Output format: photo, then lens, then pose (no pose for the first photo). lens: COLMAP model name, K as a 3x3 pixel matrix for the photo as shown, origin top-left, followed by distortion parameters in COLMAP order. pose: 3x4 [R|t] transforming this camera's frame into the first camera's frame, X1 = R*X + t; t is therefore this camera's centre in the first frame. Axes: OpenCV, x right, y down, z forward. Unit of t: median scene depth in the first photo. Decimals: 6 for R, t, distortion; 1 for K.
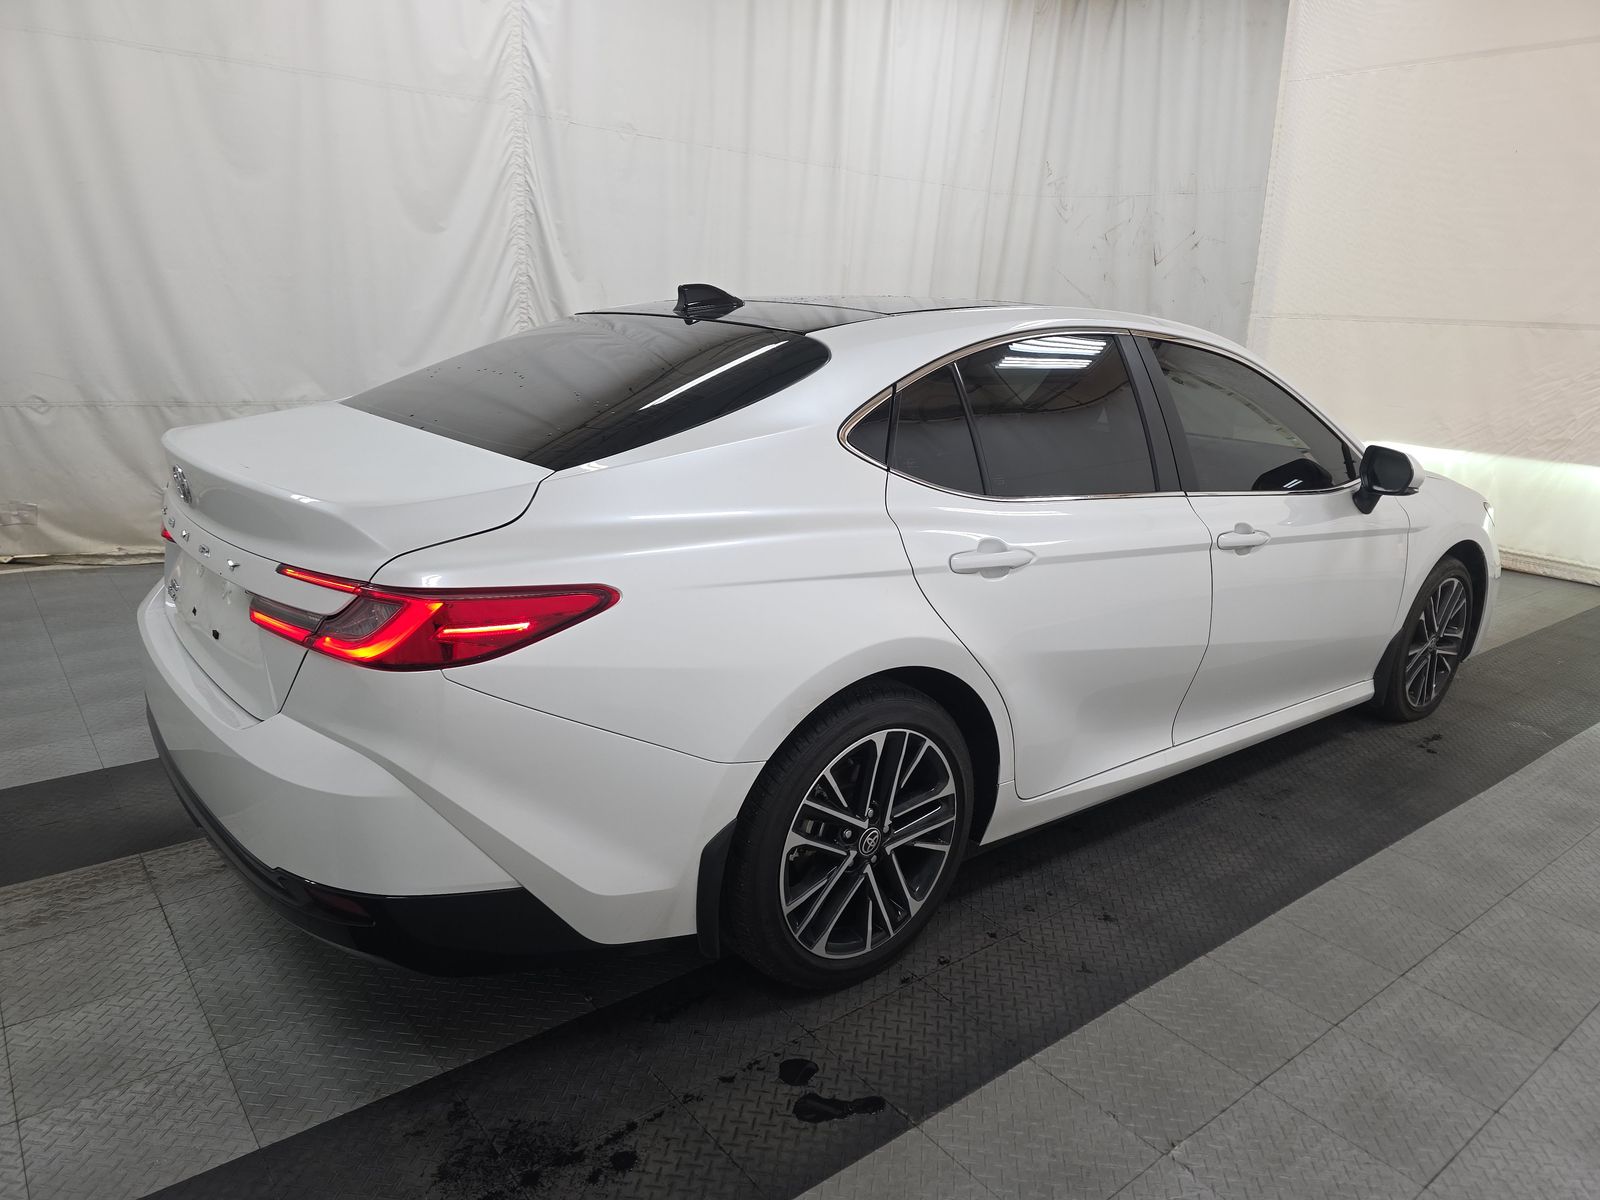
lens RADIAL K [[1075.9, 0, 809.8], [0, 1075.9, 597.7], [0, 0, 1]] dist [0.007190, -0.022831]
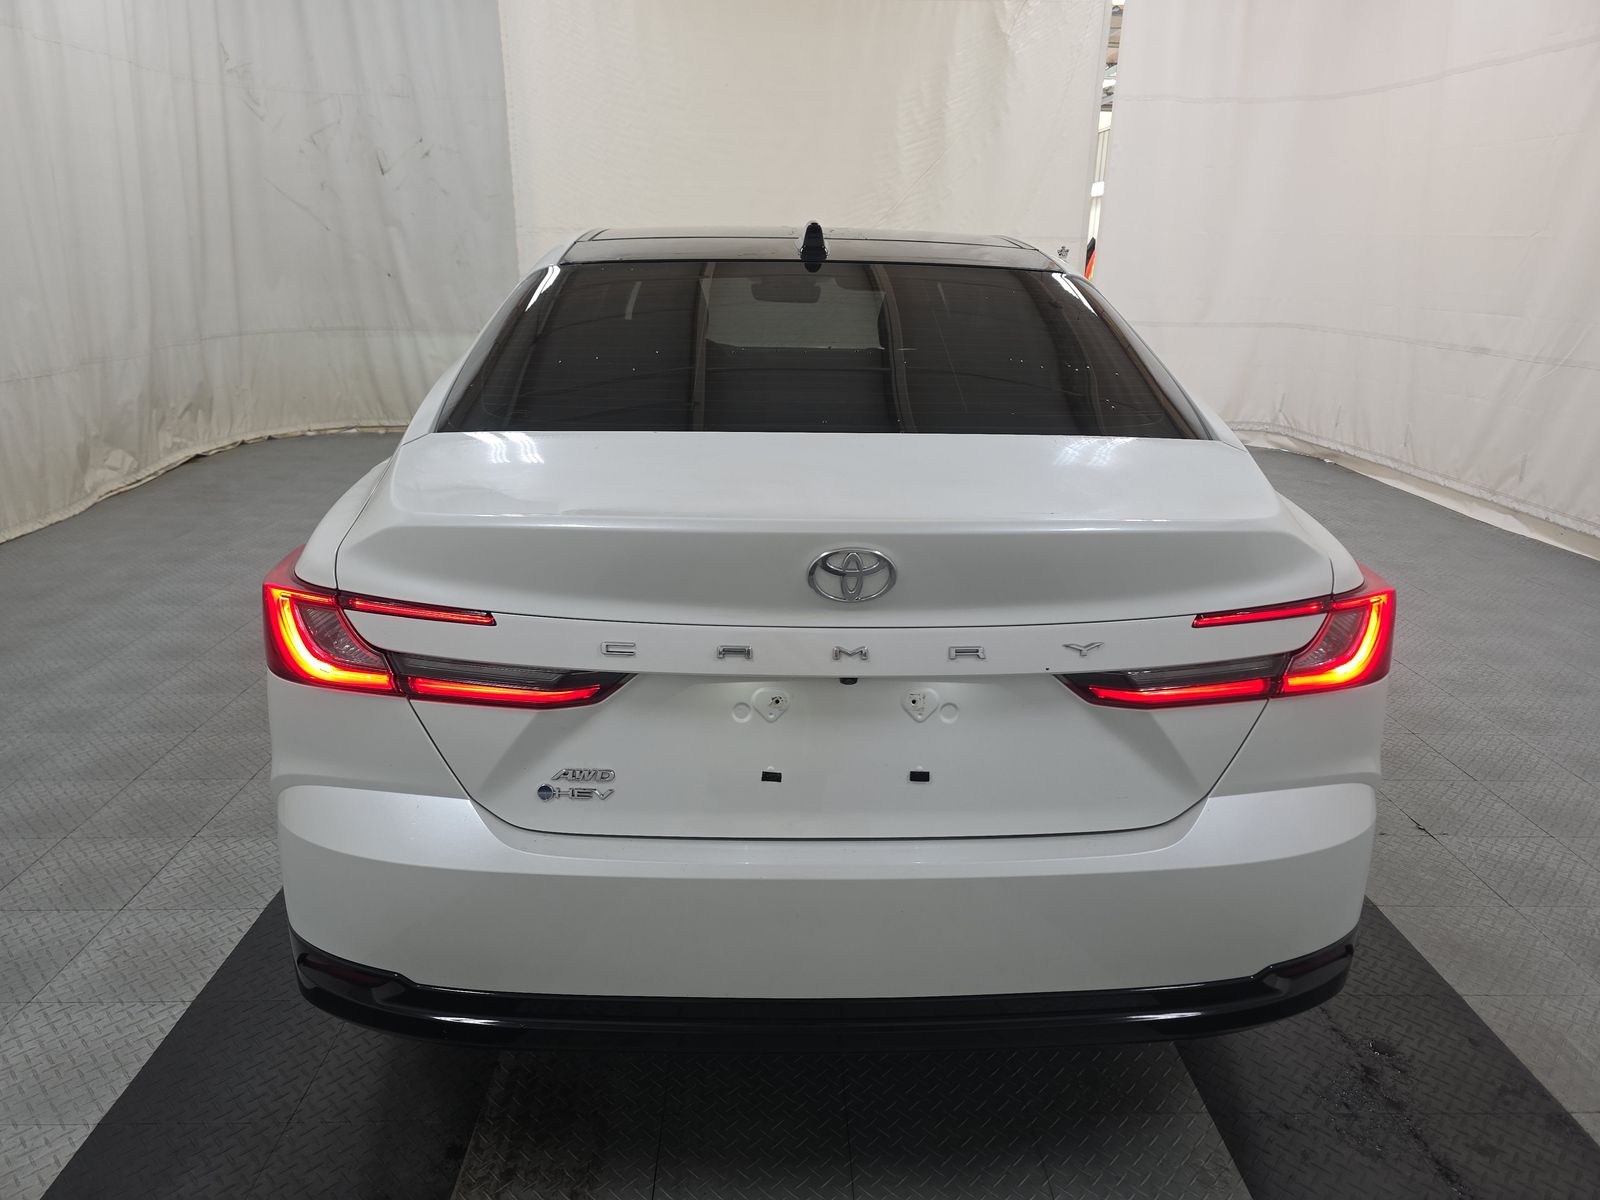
lens RADIAL K [[1075.9, 0, 801.3], [0, 1075.9, 609.7], [0, 0, 1]] dist [0.007190, -0.022831]
pose [[0.612142, -0.272488, 0.742316, -0.251730], [0.203963, 0.961395, 0.184712, -0.048019], [-0.763991, 0.038335, 0.644087, 0.148126]]
